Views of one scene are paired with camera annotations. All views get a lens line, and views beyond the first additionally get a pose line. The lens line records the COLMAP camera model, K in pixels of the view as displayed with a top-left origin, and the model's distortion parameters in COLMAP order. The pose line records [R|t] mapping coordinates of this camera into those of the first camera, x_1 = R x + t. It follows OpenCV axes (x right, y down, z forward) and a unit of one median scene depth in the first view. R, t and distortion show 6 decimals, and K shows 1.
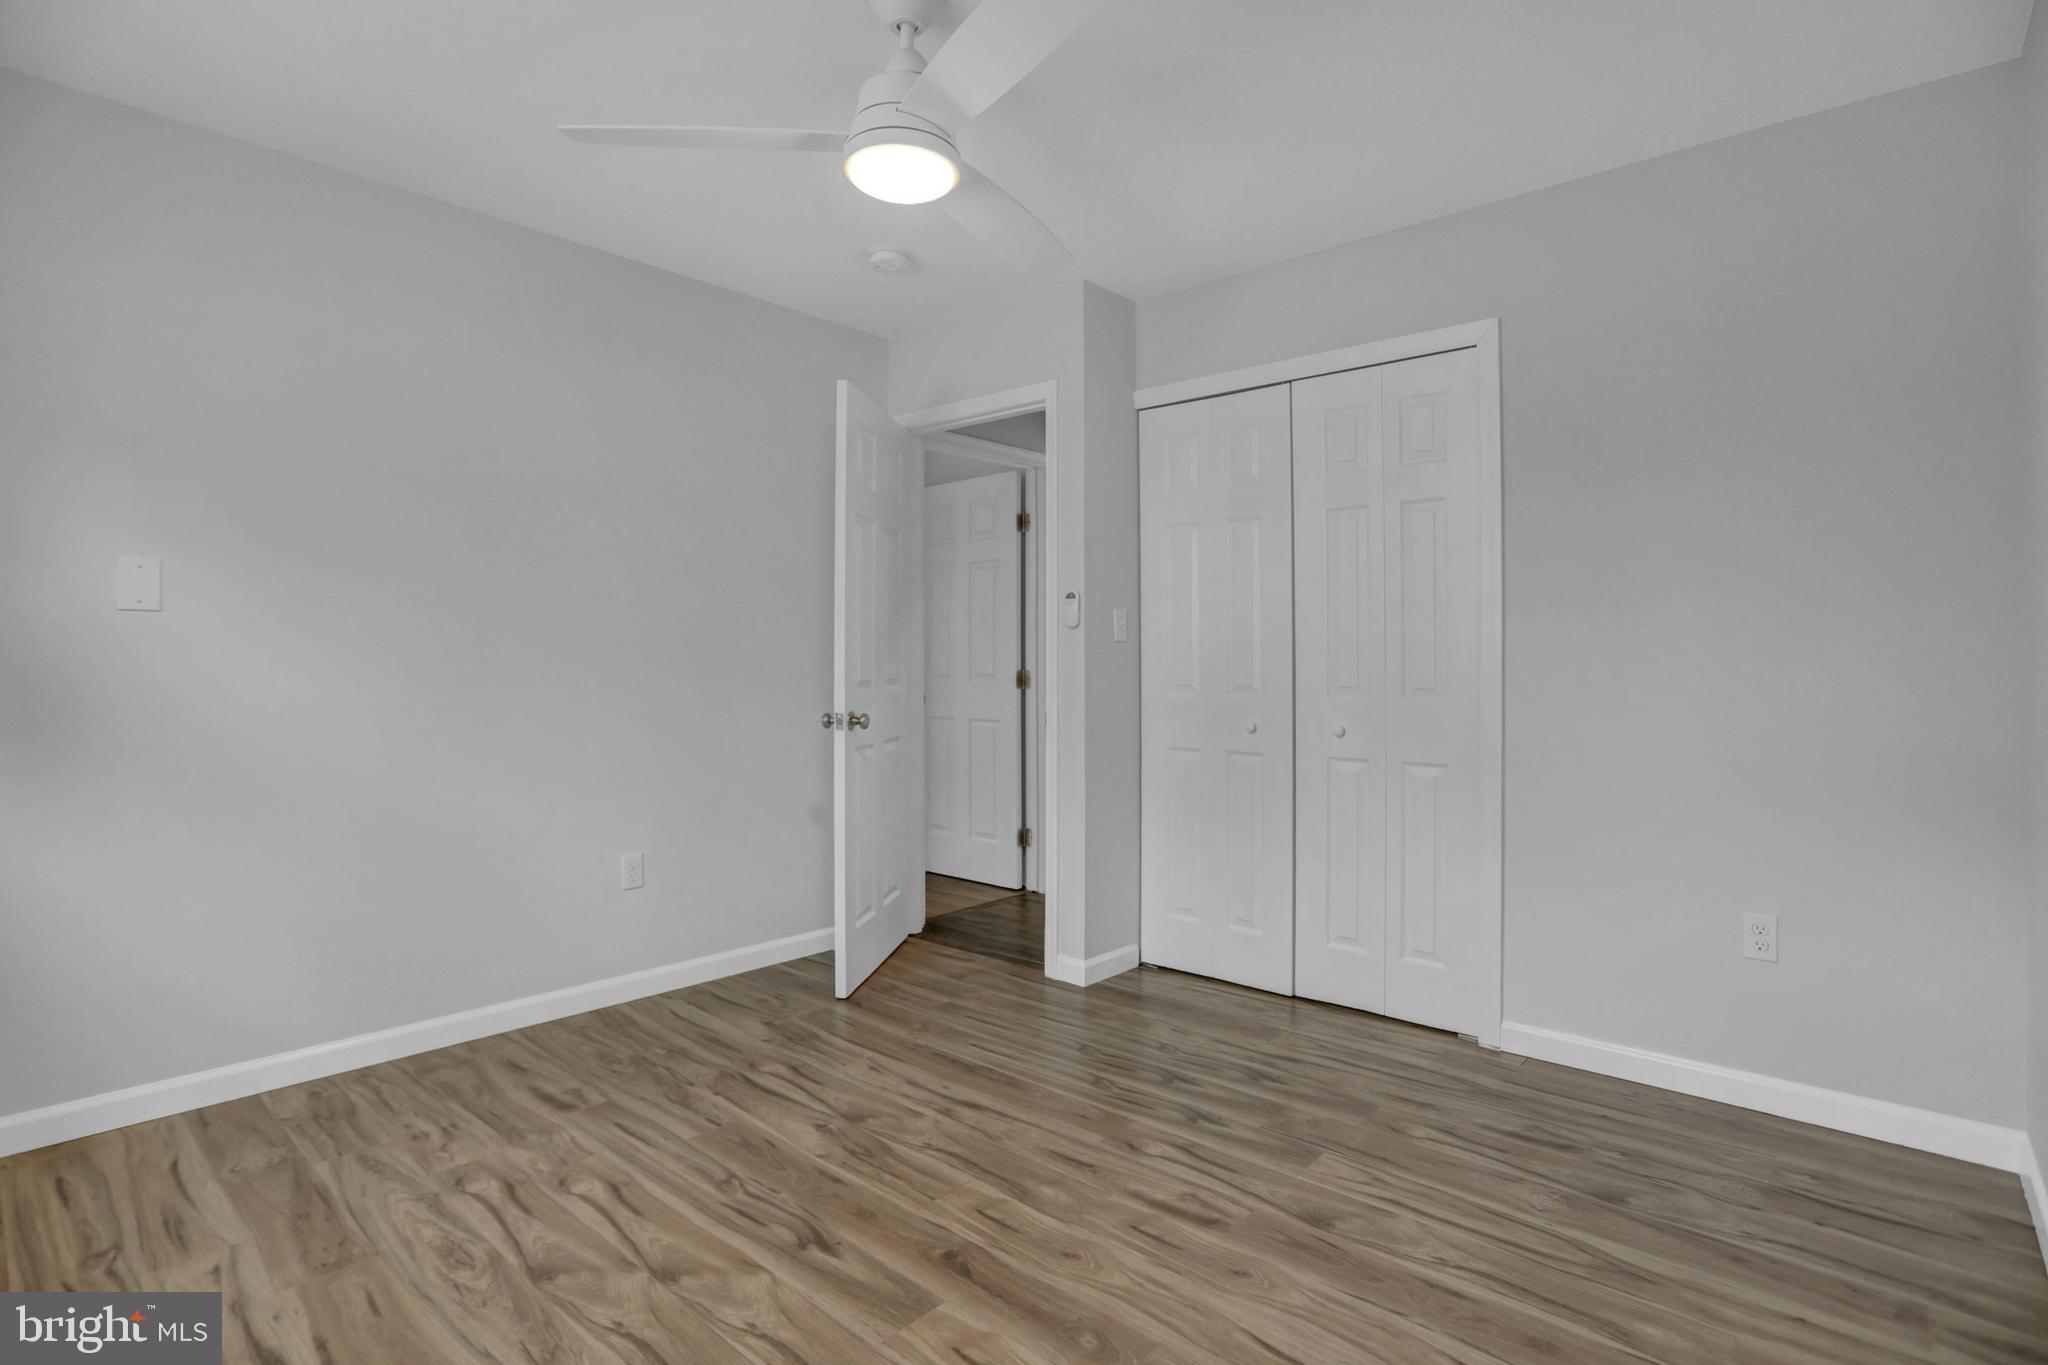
lens RADIAL K [[996.0, 0, 1021.7], [0, 996.0, 678.6], [0, 0, 1]] dist [-0.069685, 0.028986]
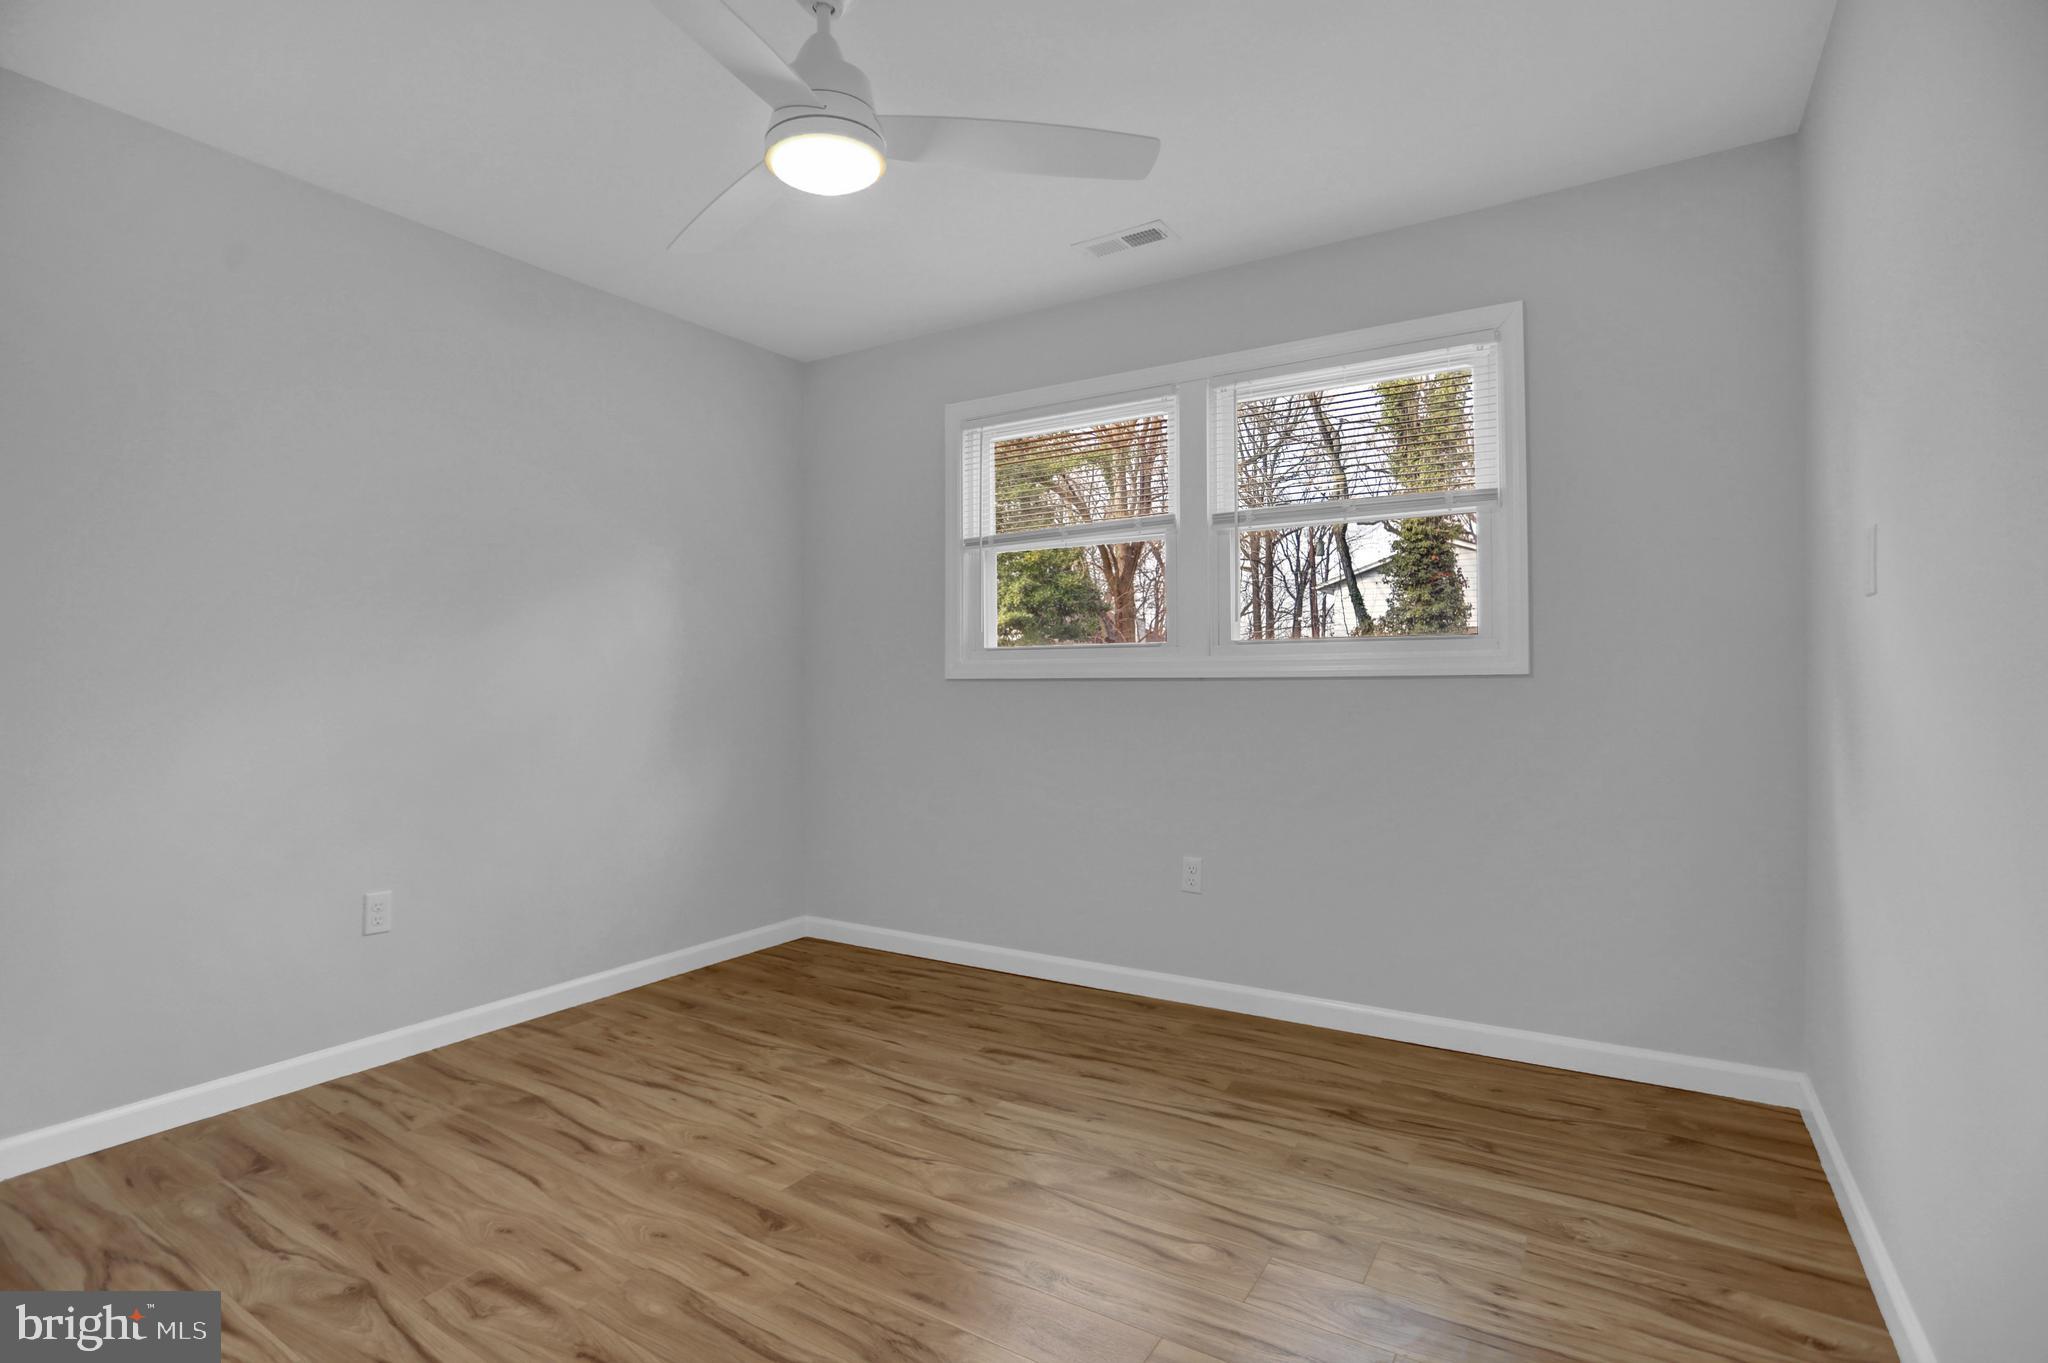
lens RADIAL K [[996.0, 0, 1021.7], [0, 996.0, 677.6], [0, 0, 1]] dist [-0.069685, 0.028986]
pose [[-0.985432, 0.002795, -0.170048, -0.151072], [0.000976, 0.999941, 0.010778, -0.016381], [0.170068, 0.010455, -0.985377, 2.003986]]
